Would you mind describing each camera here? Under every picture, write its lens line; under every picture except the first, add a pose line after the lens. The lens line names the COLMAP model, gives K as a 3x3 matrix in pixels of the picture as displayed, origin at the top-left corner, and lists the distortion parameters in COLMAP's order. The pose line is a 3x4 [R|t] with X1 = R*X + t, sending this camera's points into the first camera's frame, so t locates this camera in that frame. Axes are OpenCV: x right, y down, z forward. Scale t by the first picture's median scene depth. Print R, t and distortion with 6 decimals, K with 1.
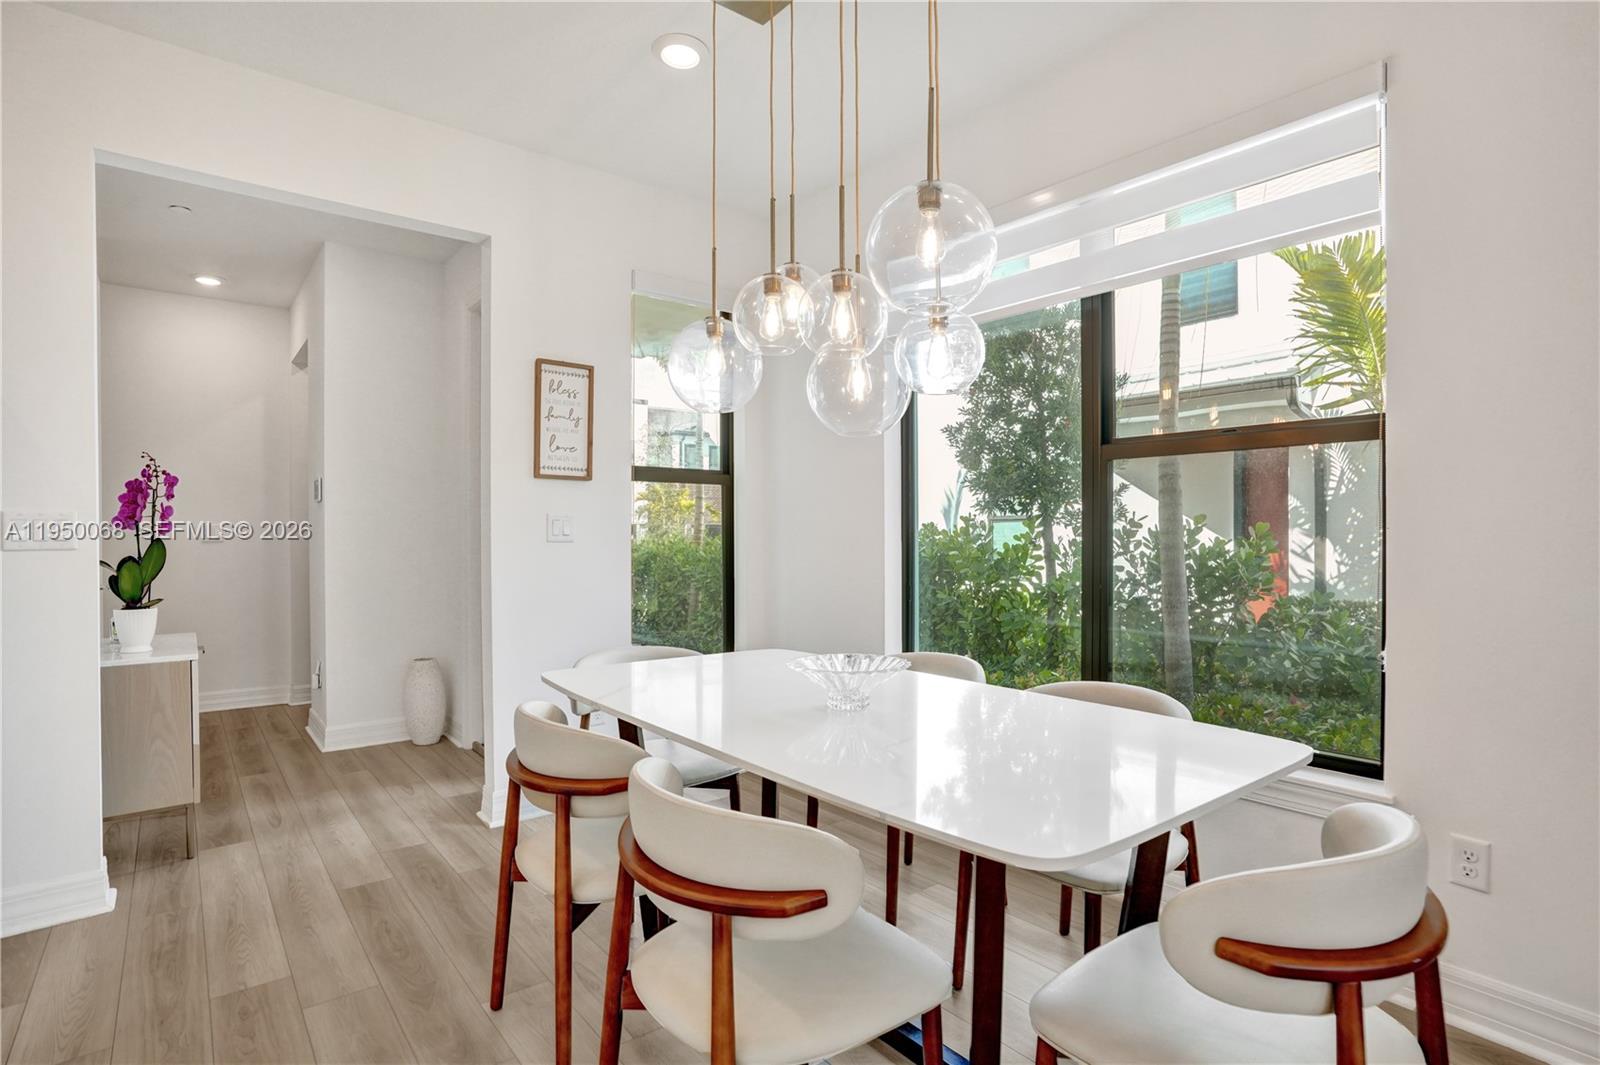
lens RADIAL K [[826.0, 0, 780.5], [0, 826.0, 551.7], [0, 0, 1]] dist [0.004545, 0.001197]
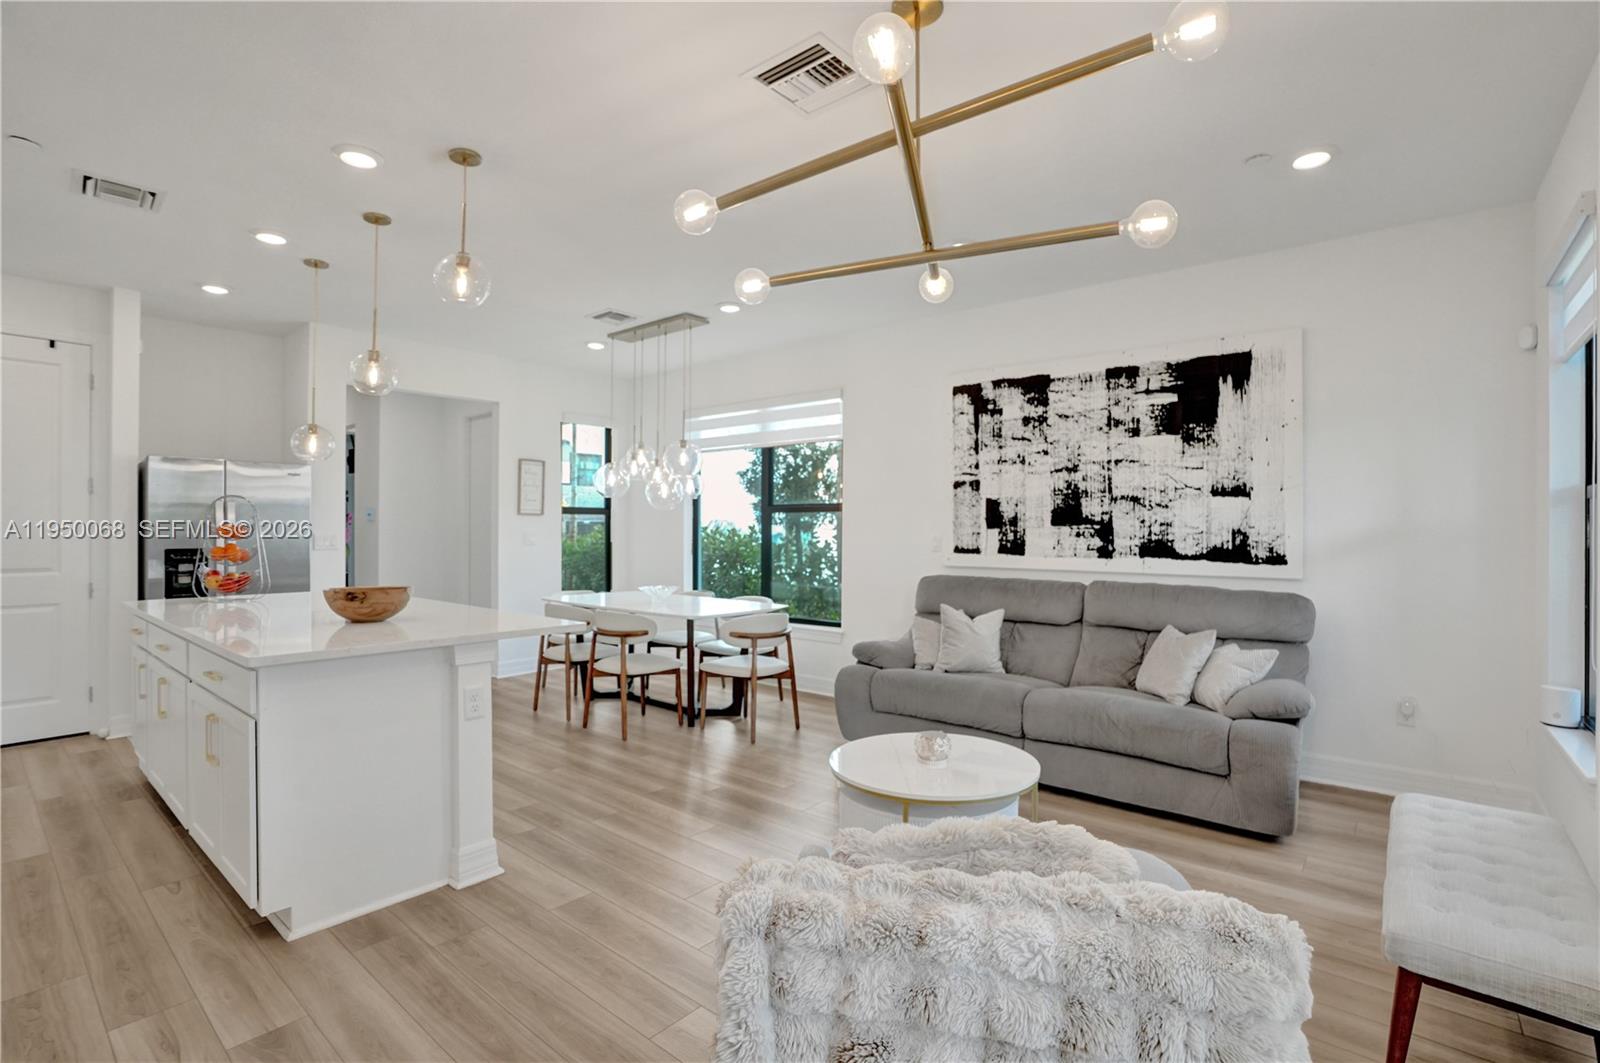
lens RADIAL K [[759.6, 0, 794.8], [0, 759.6, 516.6], [0, 0, 1]] dist [-0.055250, 0.021717]
pose [[0.975052, 0.006983, 0.221867, -0.033635], [-0.001422, 0.999681, -0.025215, -0.038031], [-0.221973, 0.024270, 0.974751, -1.199878]]
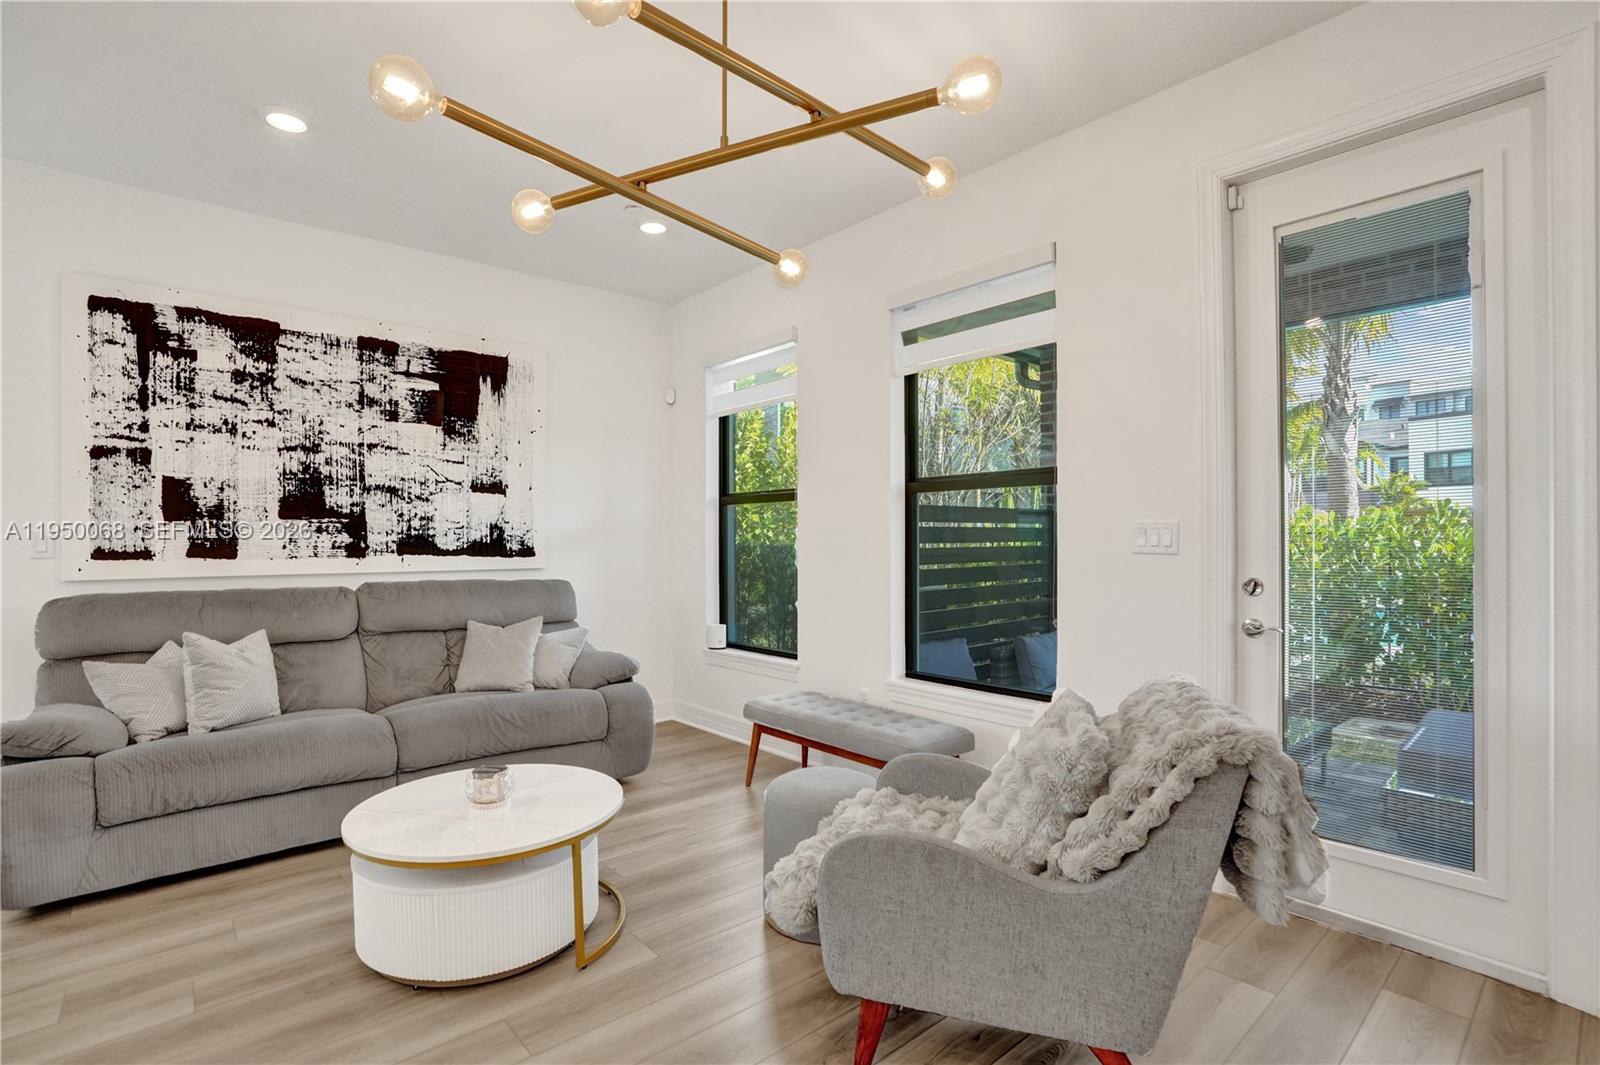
lens RADIAL K [[759.6, 0, 796.4], [0, 759.6, 543.4], [0, 0, 1]] dist [-0.055250, 0.021717]
pose [[-0.071979, -0.002413, 0.997403, -0.421413], [0.017630, 0.999838, 0.003692, -0.008952], [-0.997250, 0.017850, -0.071924, -0.536632]]
